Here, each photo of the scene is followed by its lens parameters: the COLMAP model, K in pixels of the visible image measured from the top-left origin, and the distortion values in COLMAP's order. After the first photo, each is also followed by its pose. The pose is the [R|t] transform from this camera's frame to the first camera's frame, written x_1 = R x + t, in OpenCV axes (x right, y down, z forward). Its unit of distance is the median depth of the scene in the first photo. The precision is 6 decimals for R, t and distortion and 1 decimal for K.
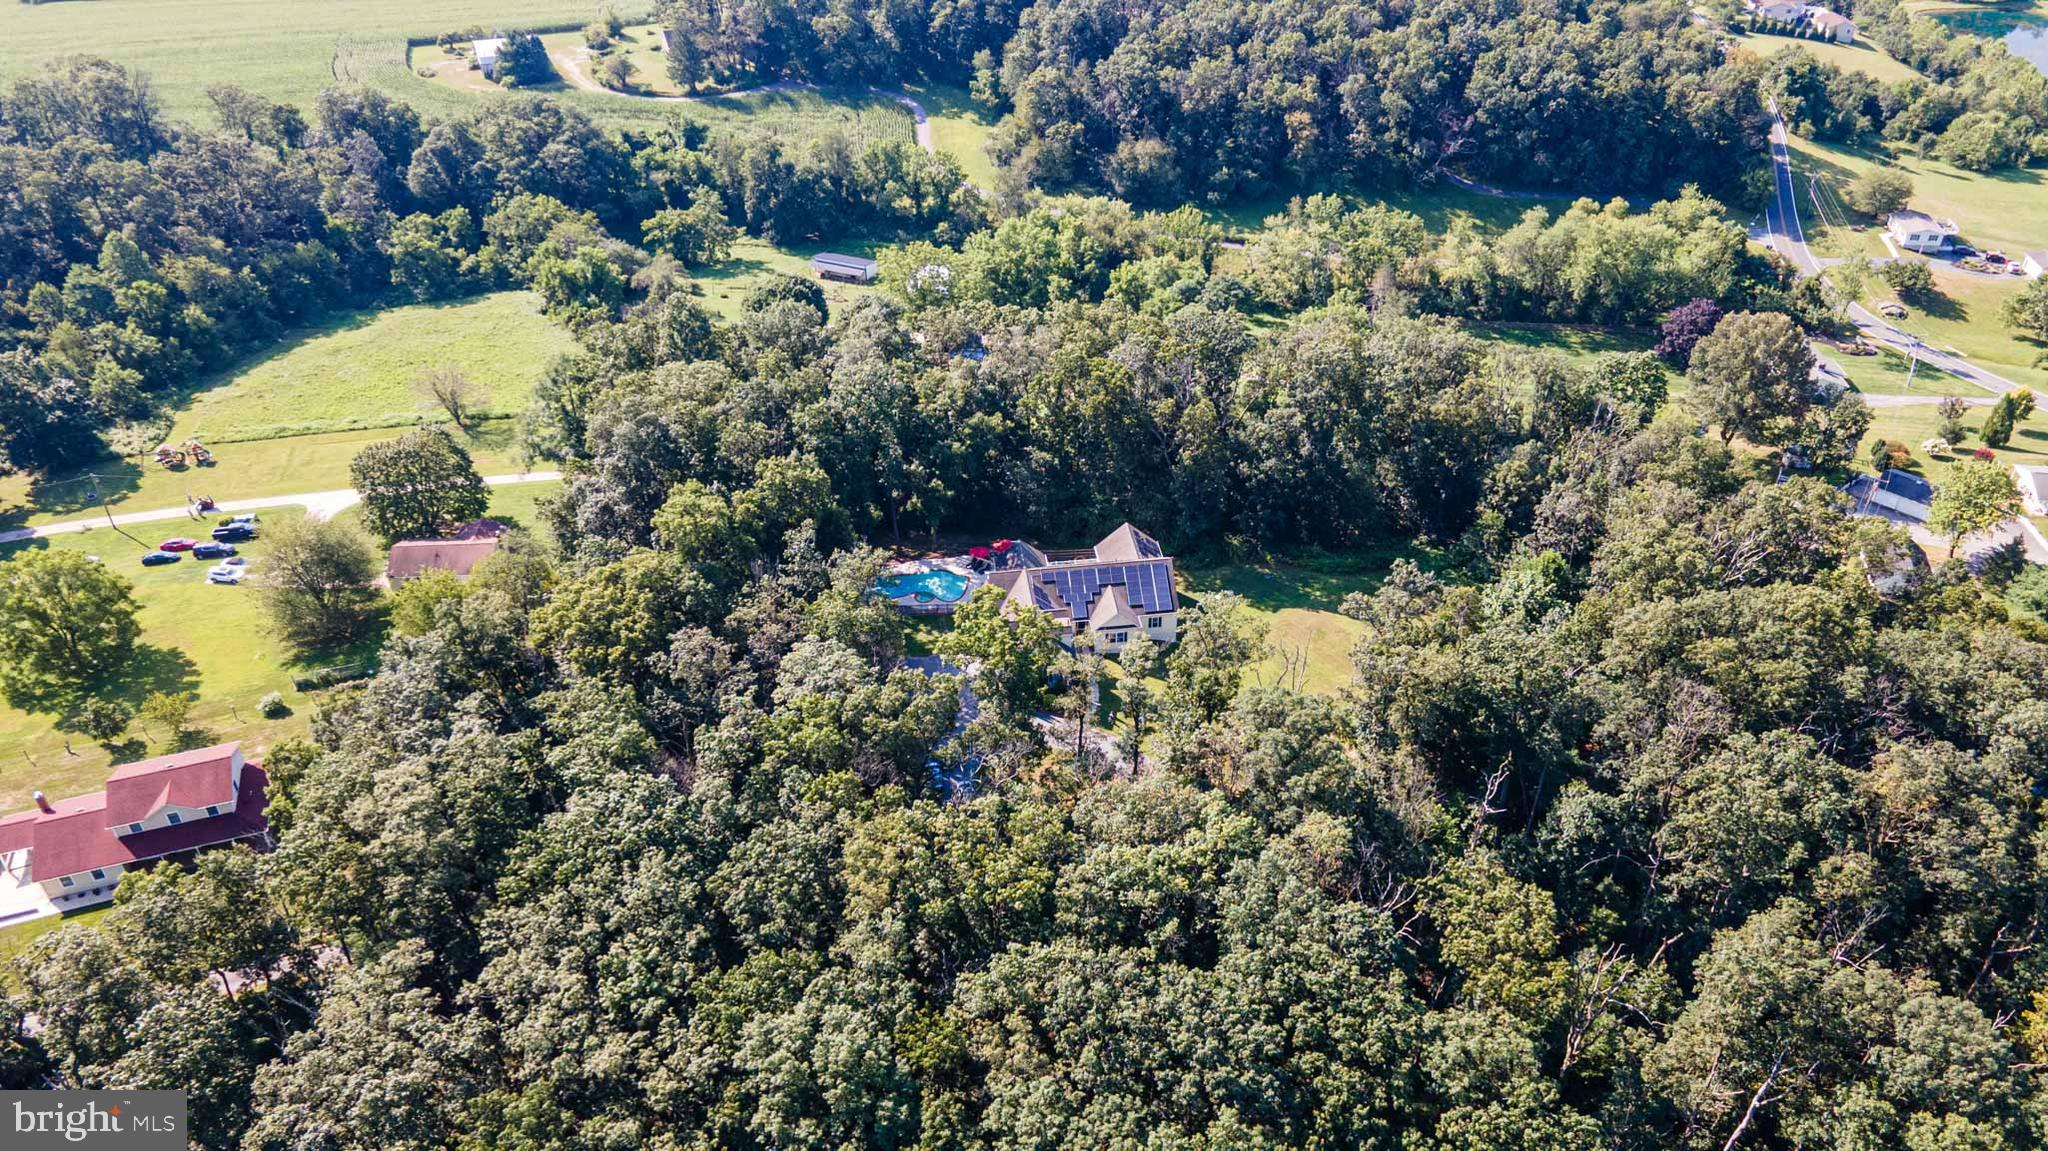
lens RADIAL K [[1518.9, 0, 1016.7], [0, 1518.9, 598.1], [0, 0, 1]] dist [-0.003411, 0.079679]
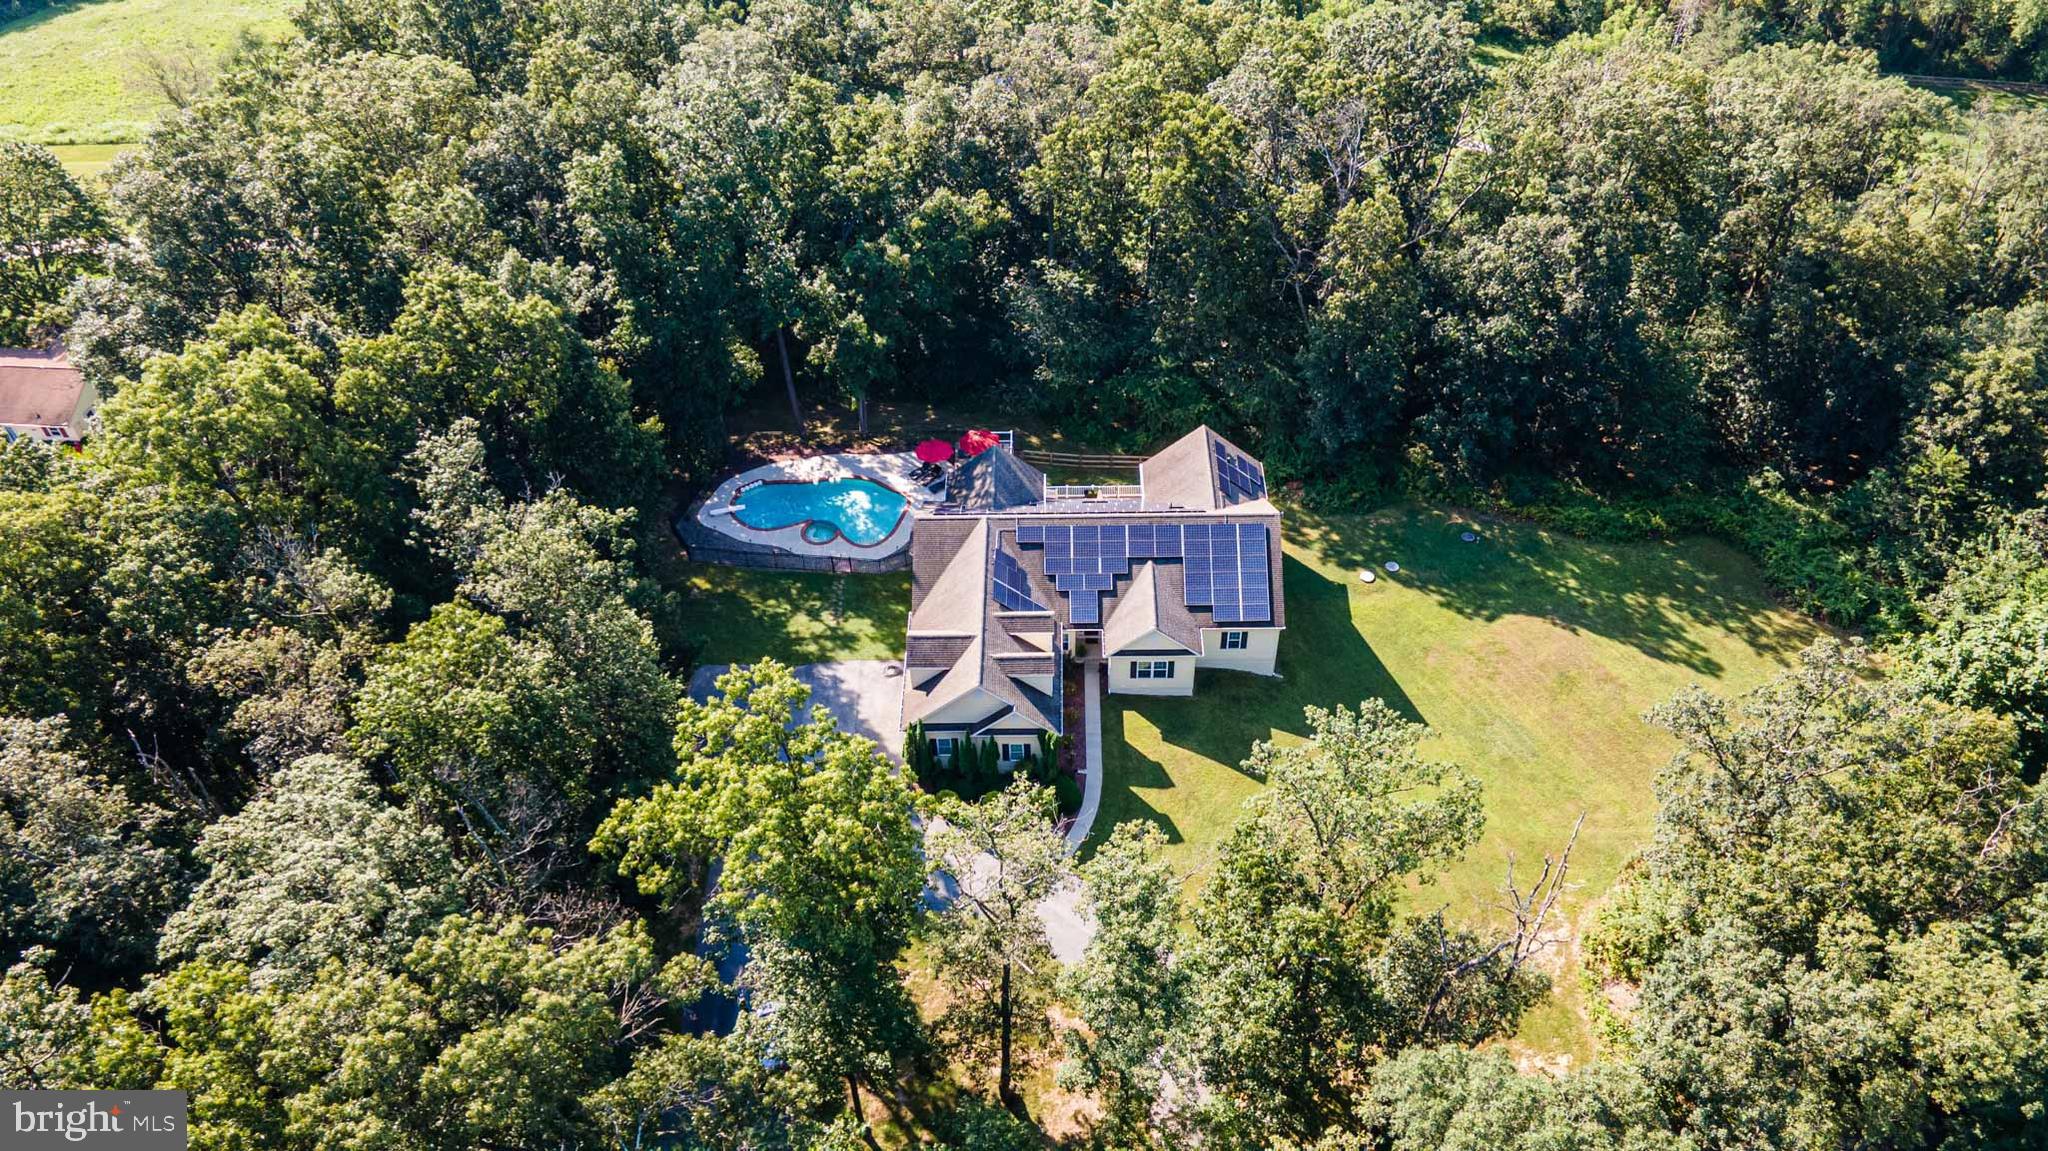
lens RADIAL K [[1523.5, 0, 1021.1], [0, 1523.5, 583.4], [0, 0, 1]] dist [0.013622, 0.053077]
pose [[0.992512, 0.084061, -0.088625, 0.059910], [-0.069807, 0.985728, 0.153192, -0.070229], [0.100238, -0.145858, 0.984214, 0.464187]]
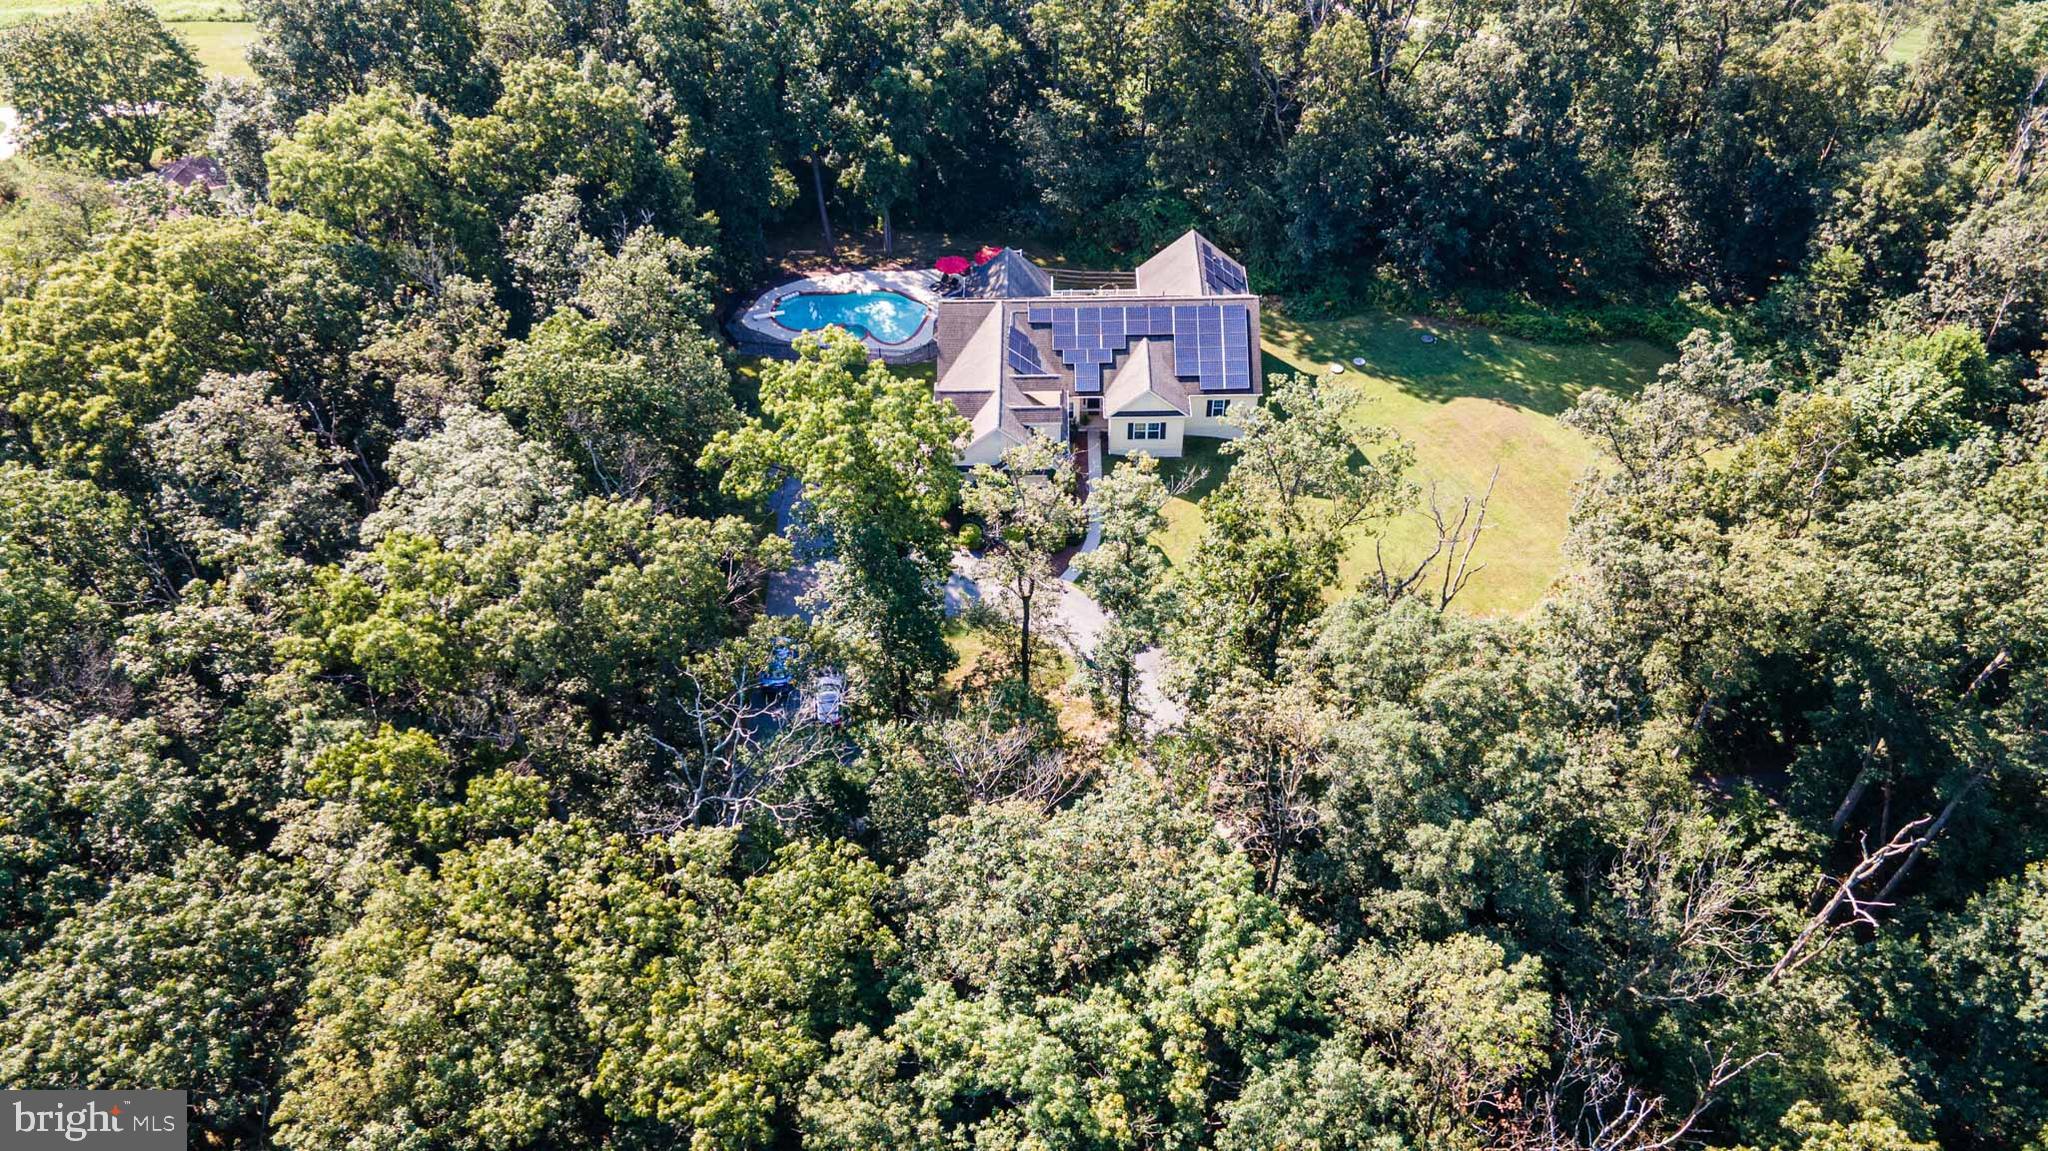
lens RADIAL K [[1518.9, 0, 1016.7], [0, 1518.9, 598.1], [0, 0, 1]] dist [-0.003411, 0.079679]
pose [[0.992739, 0.086133, -0.083961, 0.065158], [-0.069531, 0.980509, 0.183760, -0.012694], [0.098152, -0.176588, 0.979379, 0.385602]]
